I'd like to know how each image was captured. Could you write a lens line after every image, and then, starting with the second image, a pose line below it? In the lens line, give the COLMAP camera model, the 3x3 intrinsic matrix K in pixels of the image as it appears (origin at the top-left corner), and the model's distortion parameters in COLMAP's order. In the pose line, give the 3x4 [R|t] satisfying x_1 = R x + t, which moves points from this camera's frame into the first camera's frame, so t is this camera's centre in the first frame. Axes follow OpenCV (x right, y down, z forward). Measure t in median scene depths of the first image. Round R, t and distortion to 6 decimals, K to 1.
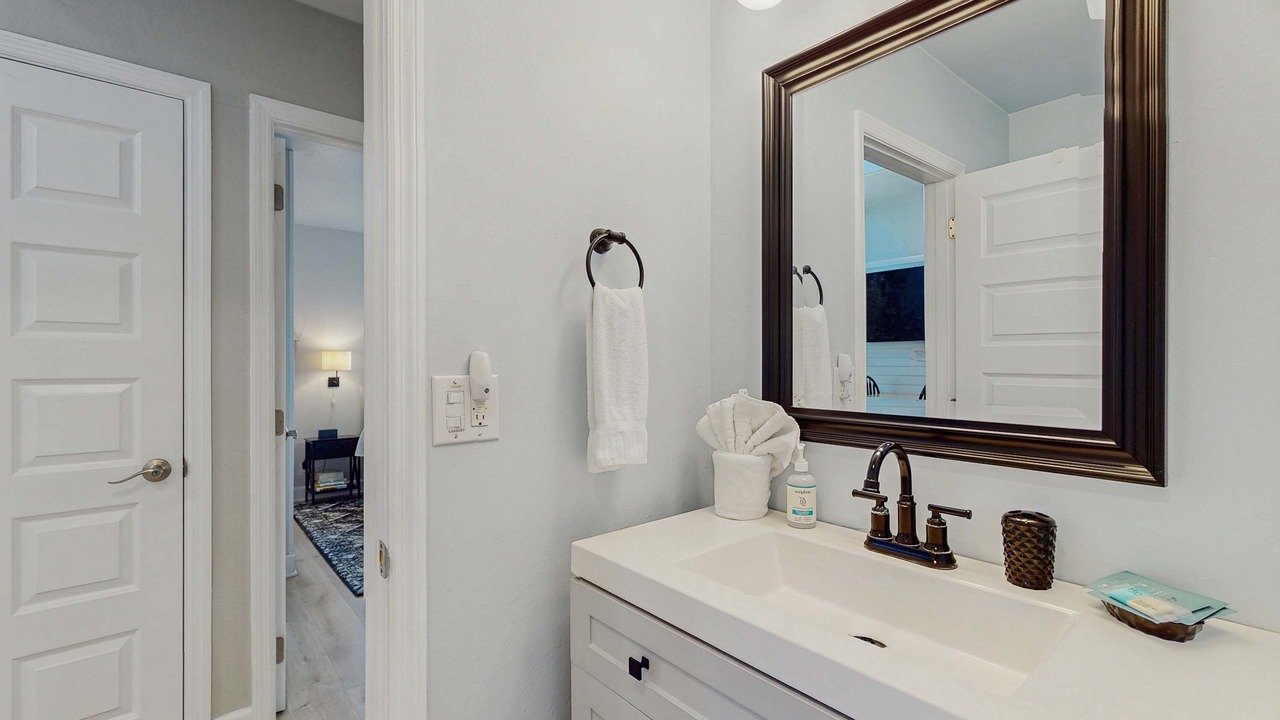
lens RADIAL K [[556.4, 0, 629.3], [0, 556.4, 357.6], [0, 0, 1]] dist [0.002916, -0.000681]
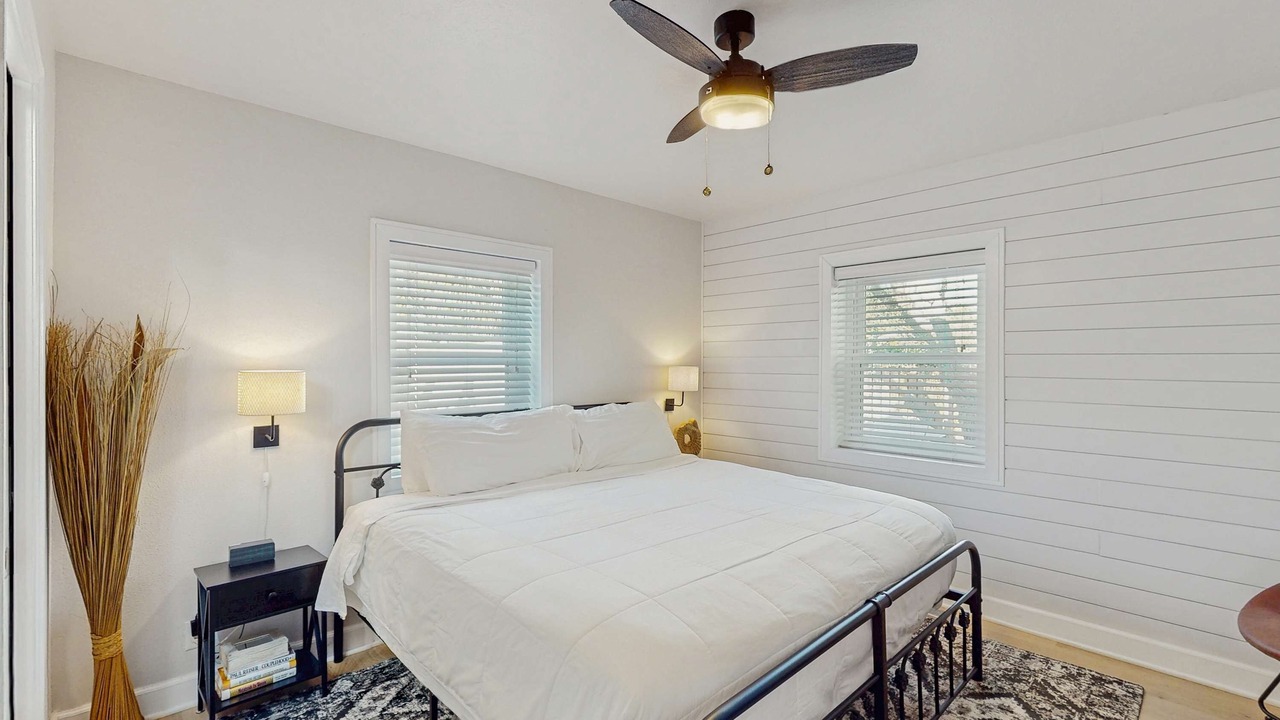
lens RADIAL K [[556.4, 0, 639.7], [0, 556.4, 361.3], [0, 0, 1]] dist [0.002916, -0.000681]
pose [[0.996756, -0.000432, 0.080487, -0.268885], [0.000505, 0.999999, -0.000881, -0.018304], [-0.080487, 0.000919, 0.996755, 0.533425]]
